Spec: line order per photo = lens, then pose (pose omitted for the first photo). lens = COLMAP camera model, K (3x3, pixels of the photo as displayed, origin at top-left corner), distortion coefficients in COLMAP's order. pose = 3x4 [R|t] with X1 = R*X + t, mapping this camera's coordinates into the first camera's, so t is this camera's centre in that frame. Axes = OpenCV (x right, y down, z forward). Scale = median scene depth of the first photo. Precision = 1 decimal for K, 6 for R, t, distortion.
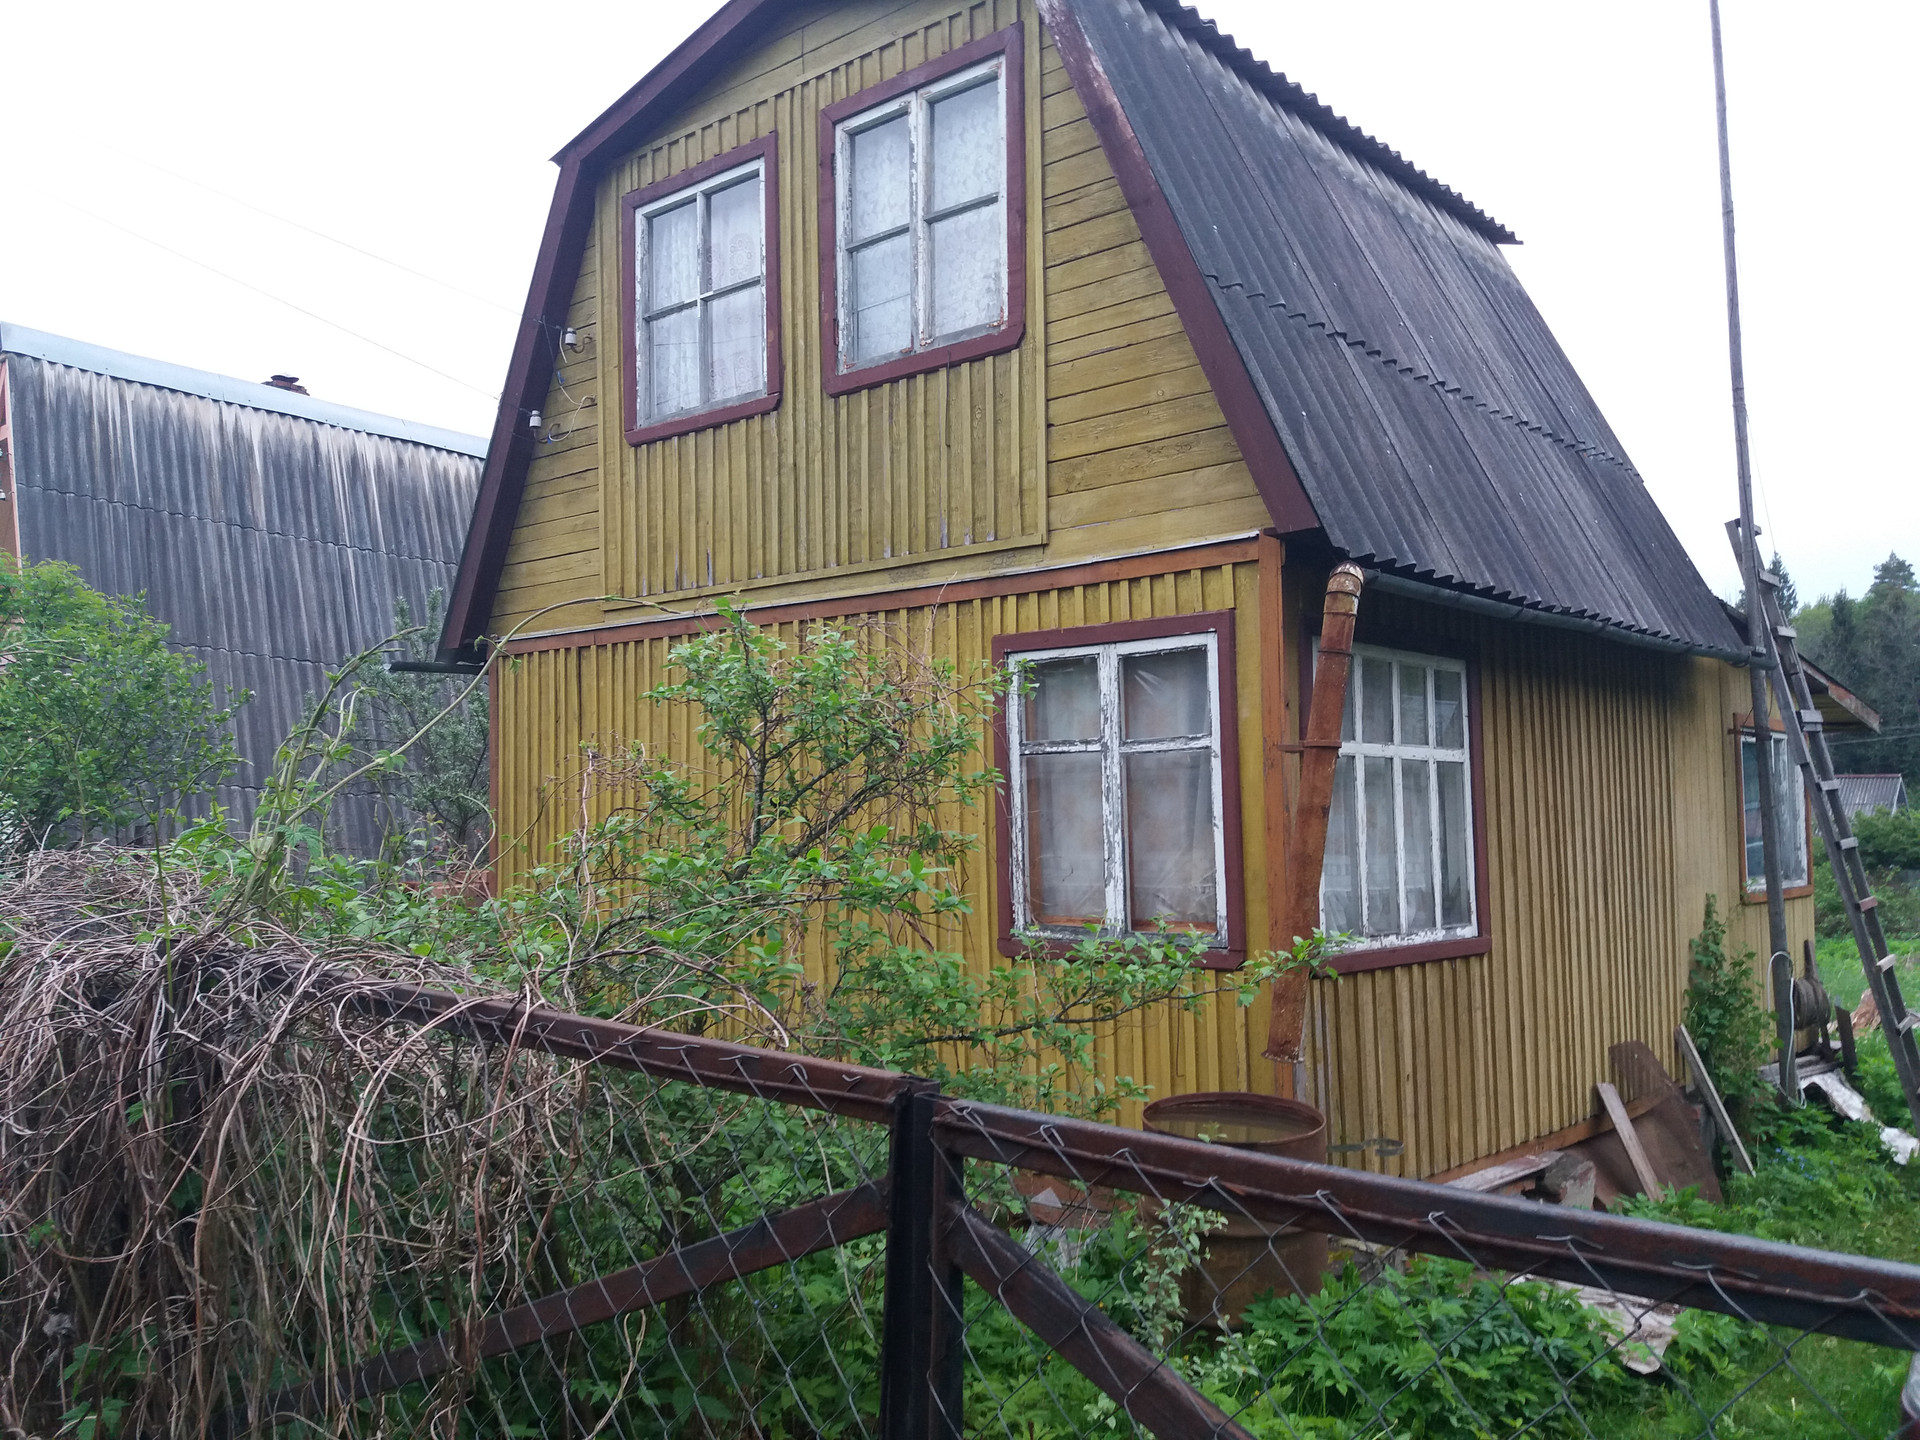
lens RADIAL K [[1567.3, 0, 960.0], [0, 1567.3, 720.0], [0, 0, 1]] dist [0.097437, -0.000532]
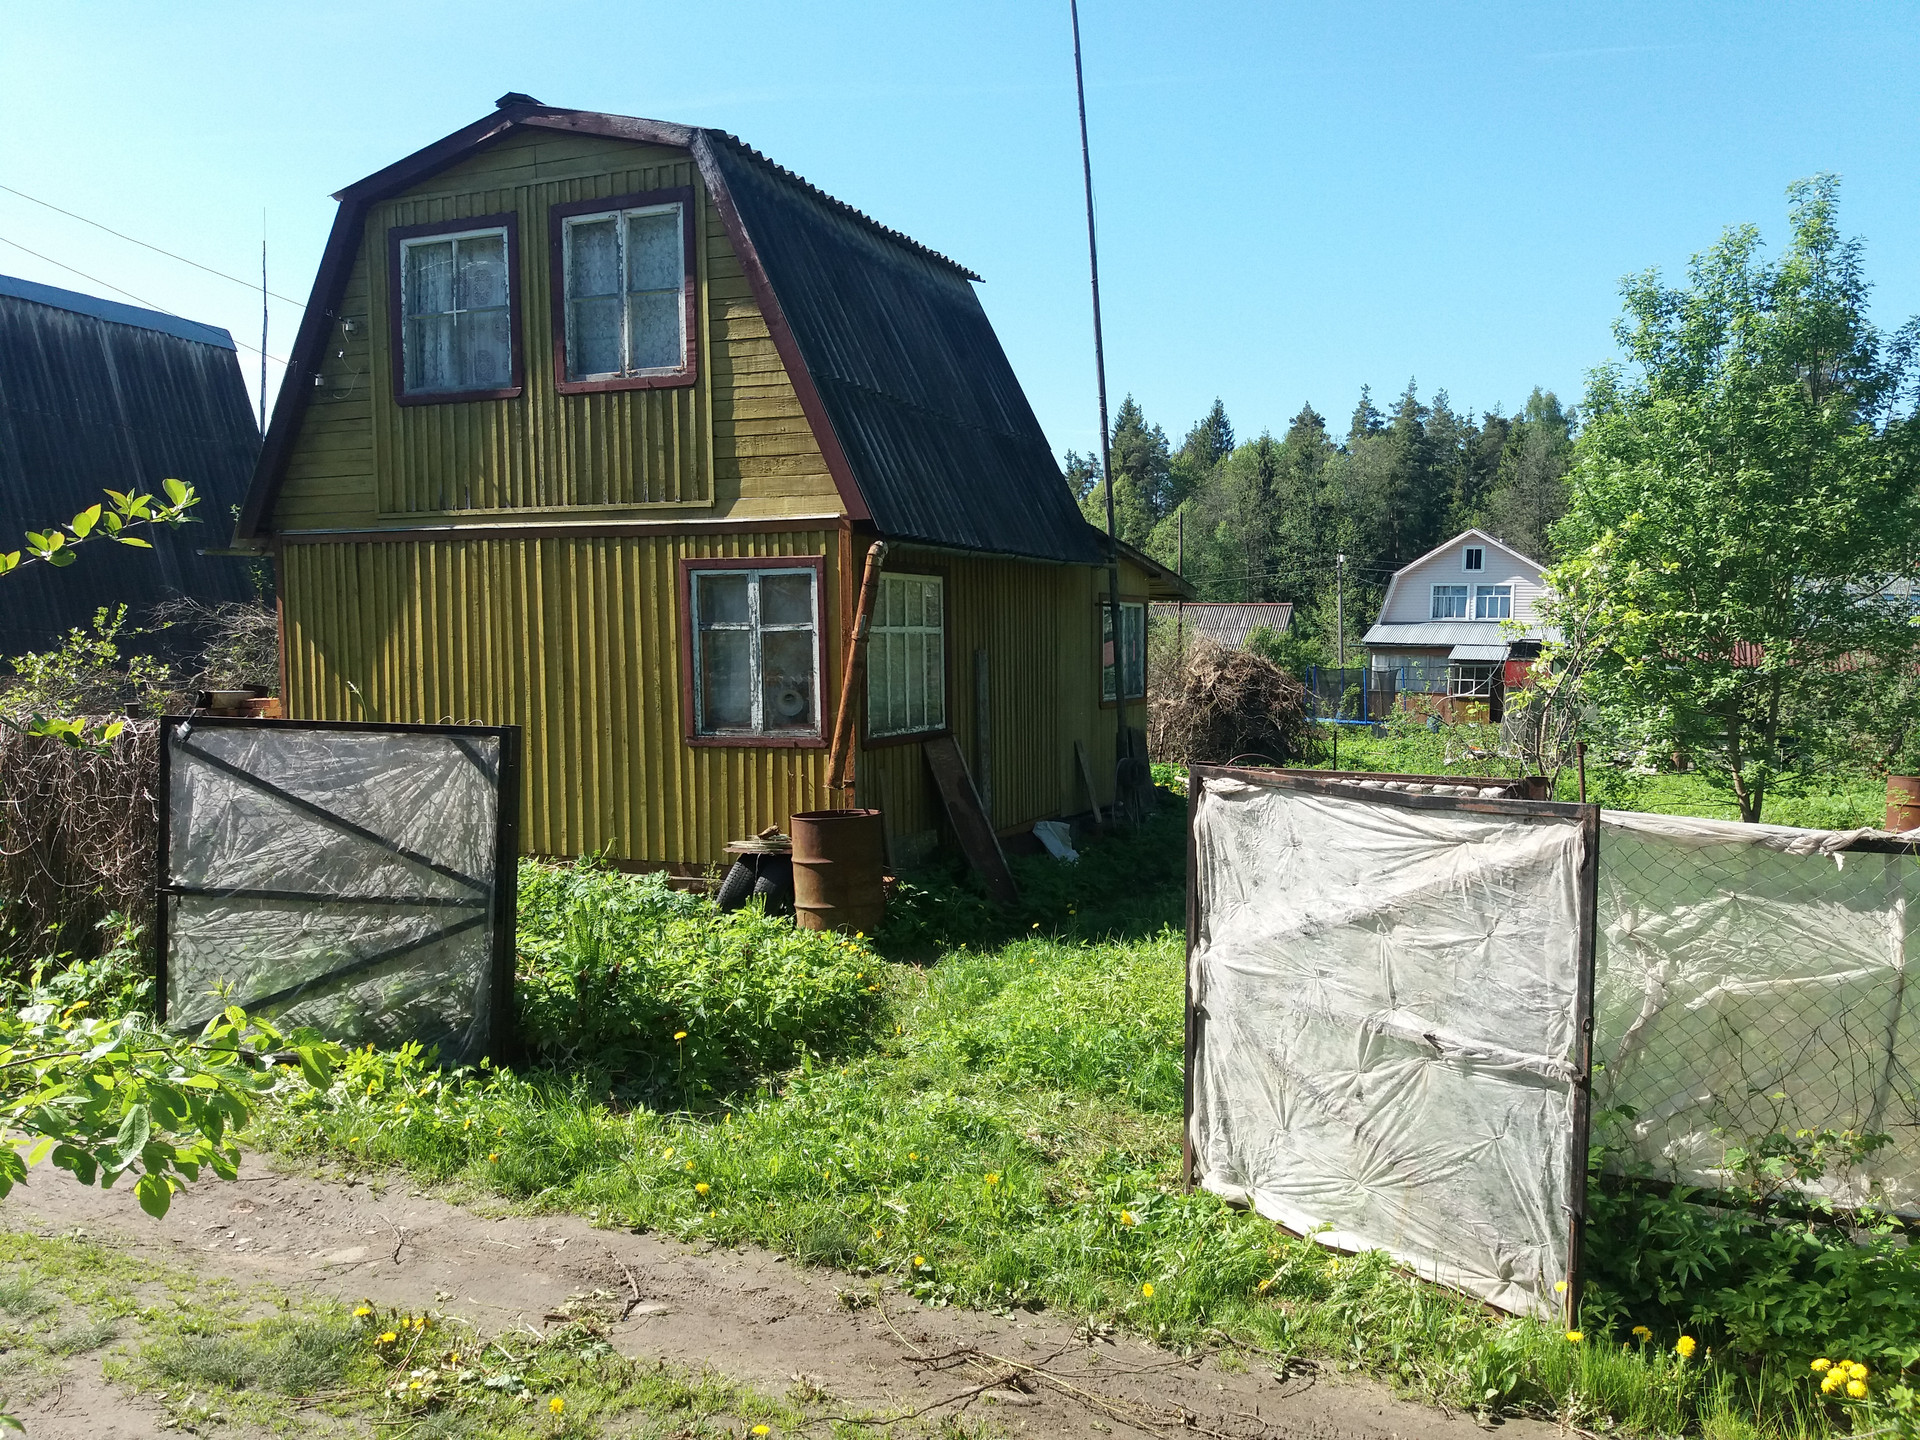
lens RADIAL K [[1598.0, 0, 960.0], [0, 1598.0, 720.0], [0, 0, 1]] dist [-0.001684, -0.001484]
pose [[0.951917, -0.014585, 0.306008, -0.197746], [-0.021244, 0.993319, 0.113428, -0.073901], [-0.305618, -0.114475, 0.945248, -0.663518]]
